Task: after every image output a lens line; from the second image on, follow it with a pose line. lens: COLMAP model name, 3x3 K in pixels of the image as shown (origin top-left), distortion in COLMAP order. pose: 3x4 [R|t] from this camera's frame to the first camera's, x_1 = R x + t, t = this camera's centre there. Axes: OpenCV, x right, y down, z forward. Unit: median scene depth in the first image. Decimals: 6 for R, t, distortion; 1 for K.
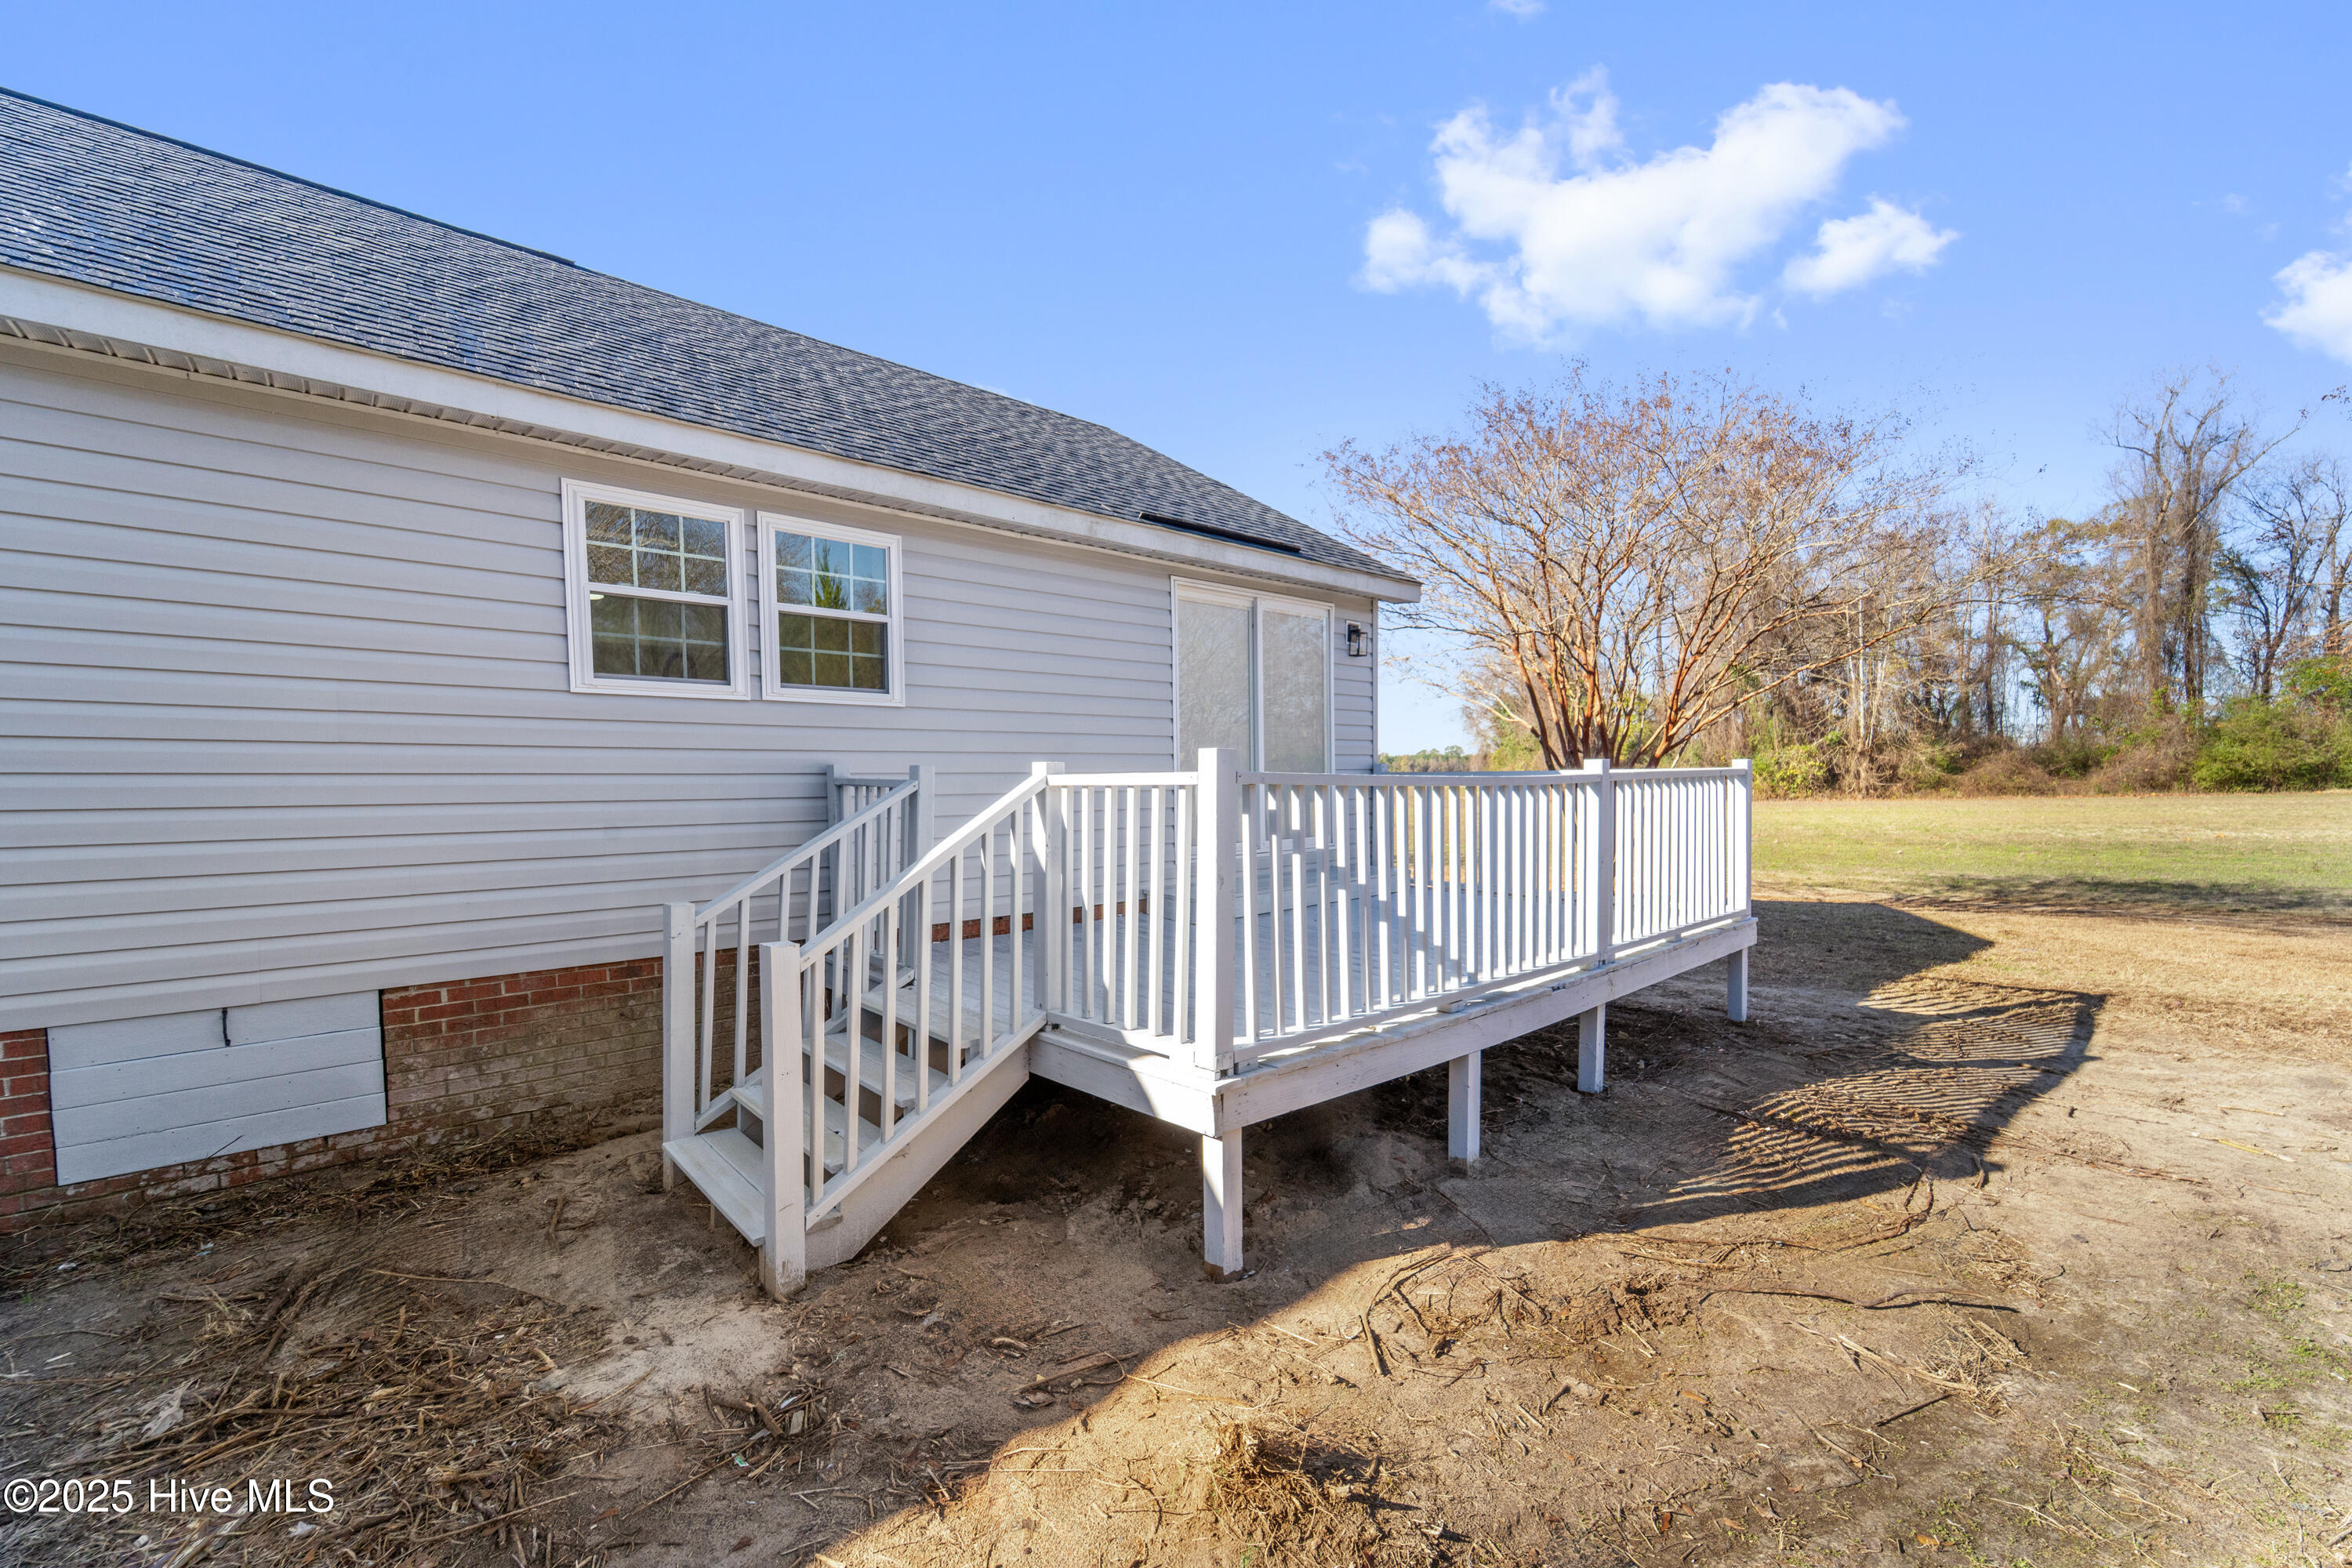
lens RADIAL K [[949.6, 0, 1185.8], [0, 949.6, 789.3], [0, 0, 1]] dist [-0.000504, 0.000018]
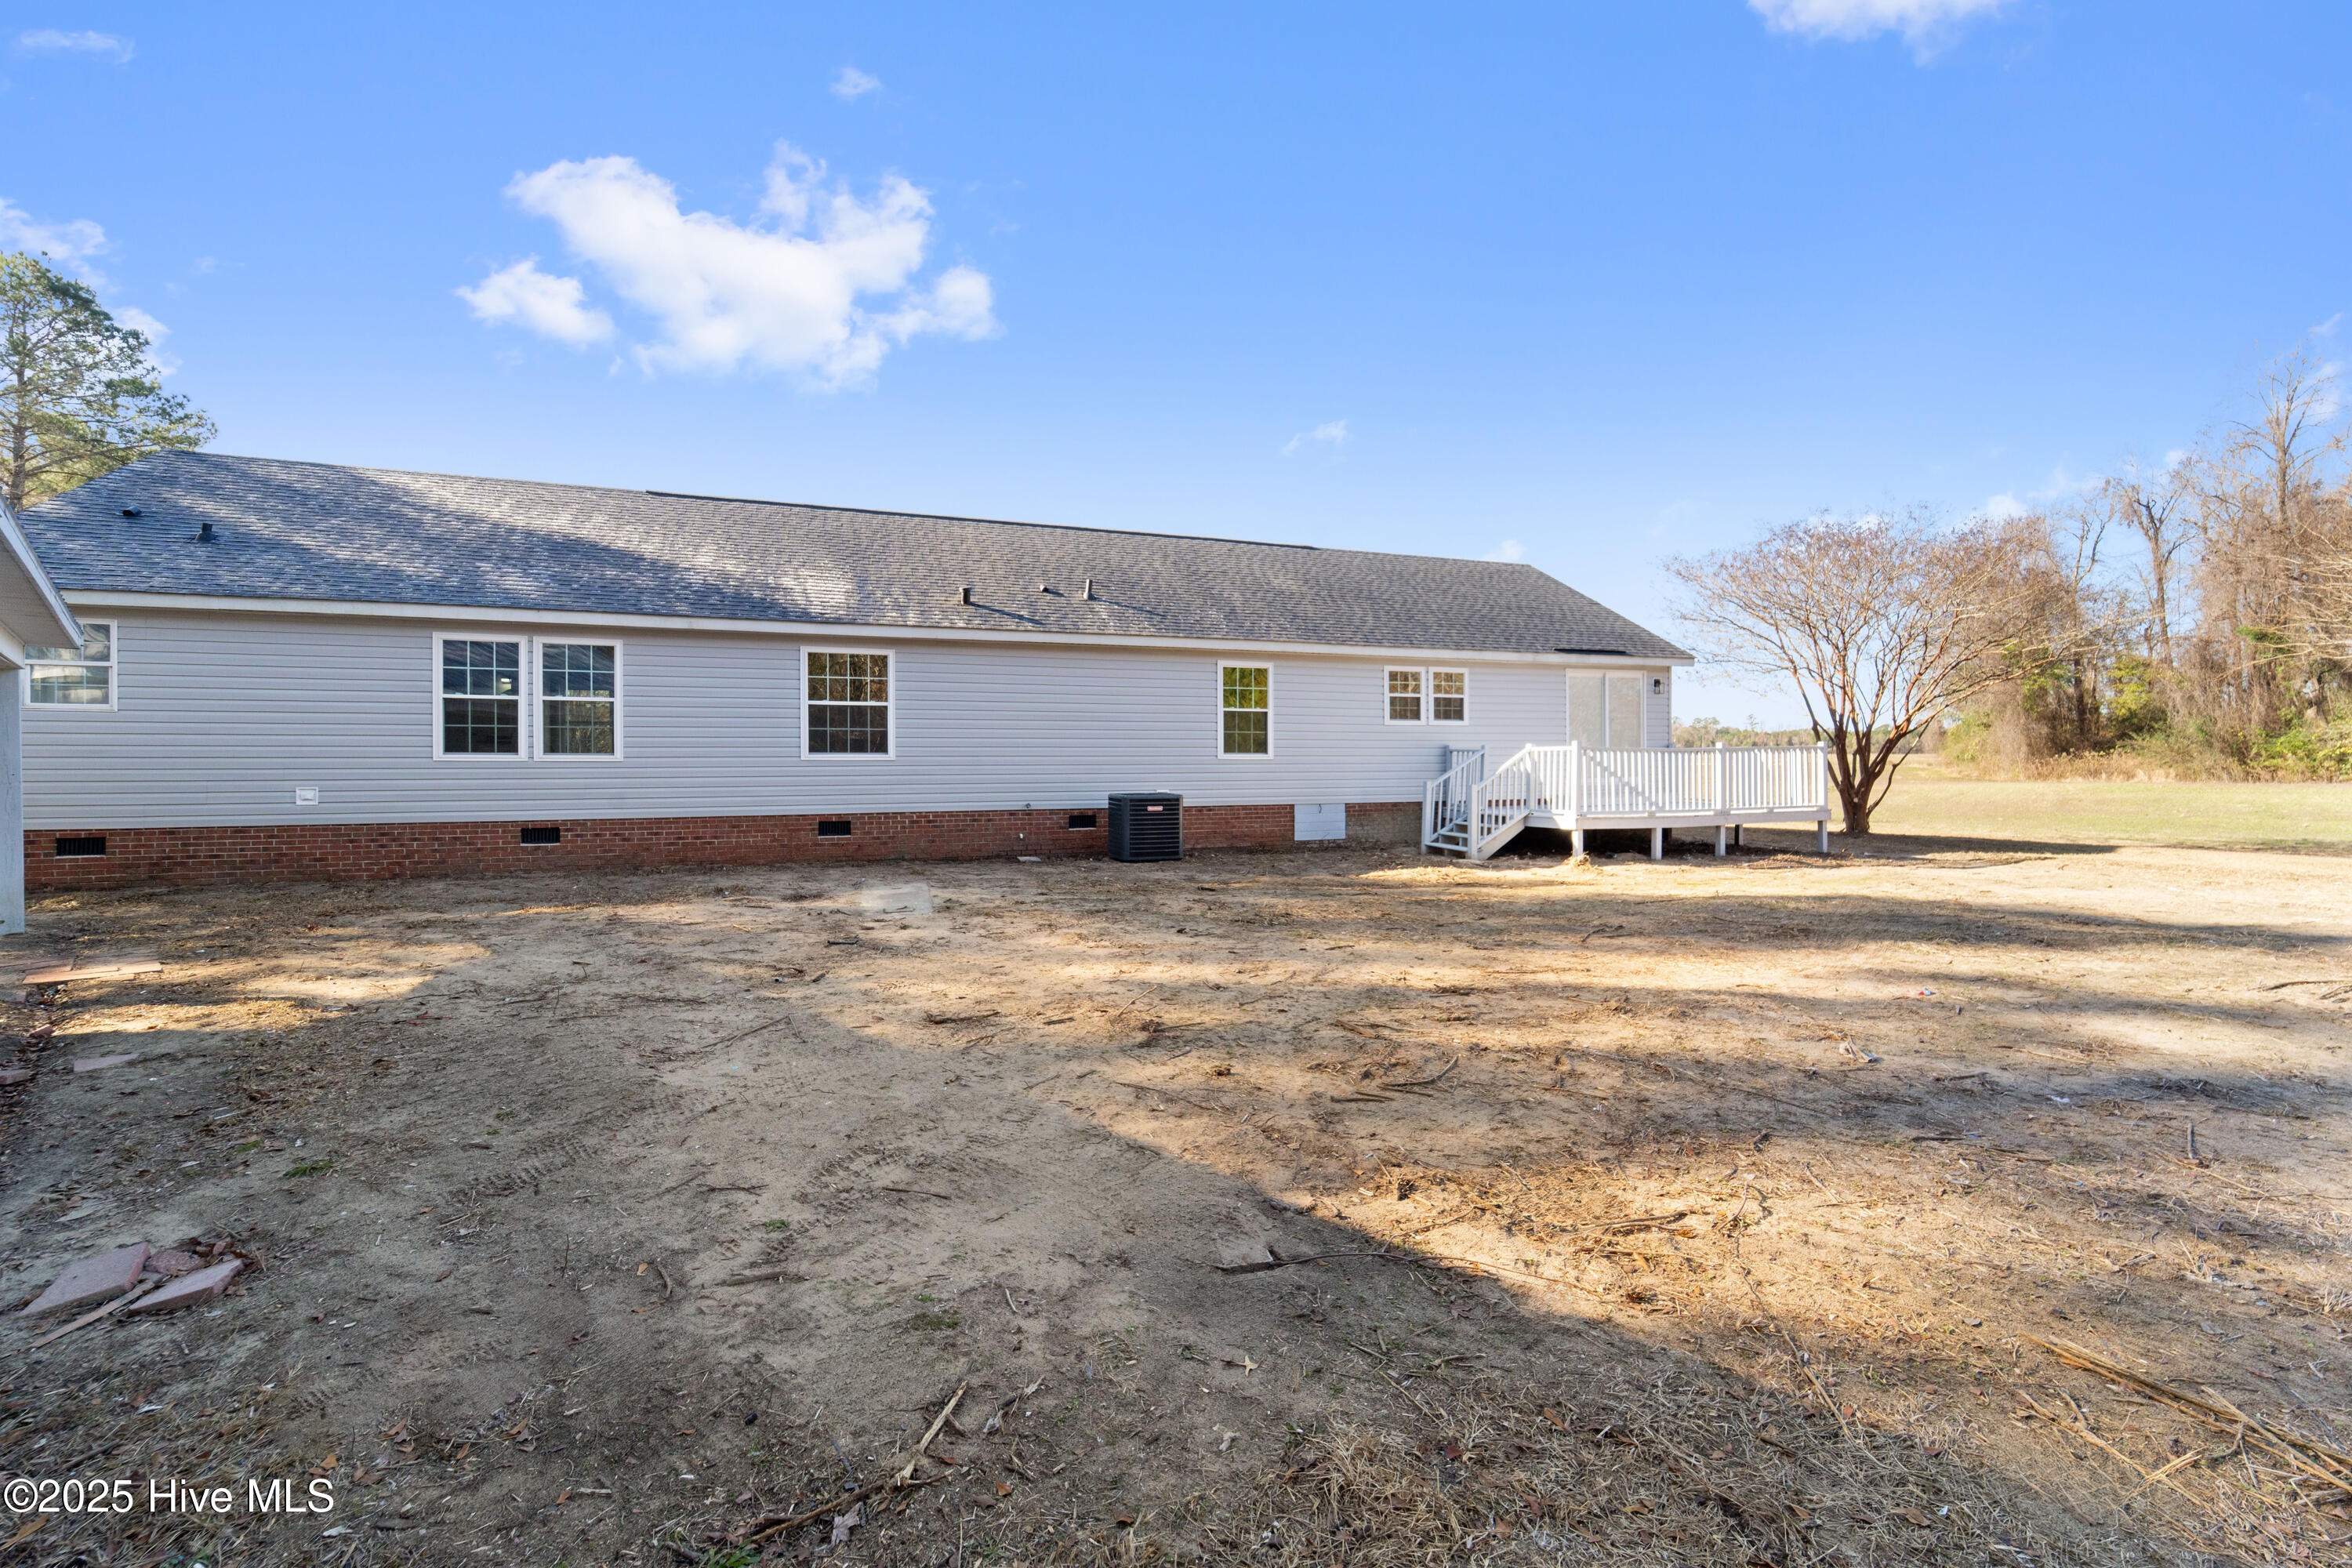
lens RADIAL K [[949.6, 0, 1185.8], [0, 949.6, 789.3], [0, 0, 1]] dist [-0.000504, 0.000018]
pose [[0.924670, 0.014508, -0.380494, 0.021210], [-0.006250, 0.999718, 0.022930, 0.059119], [0.380719, -0.018824, 0.924499, -2.458093]]
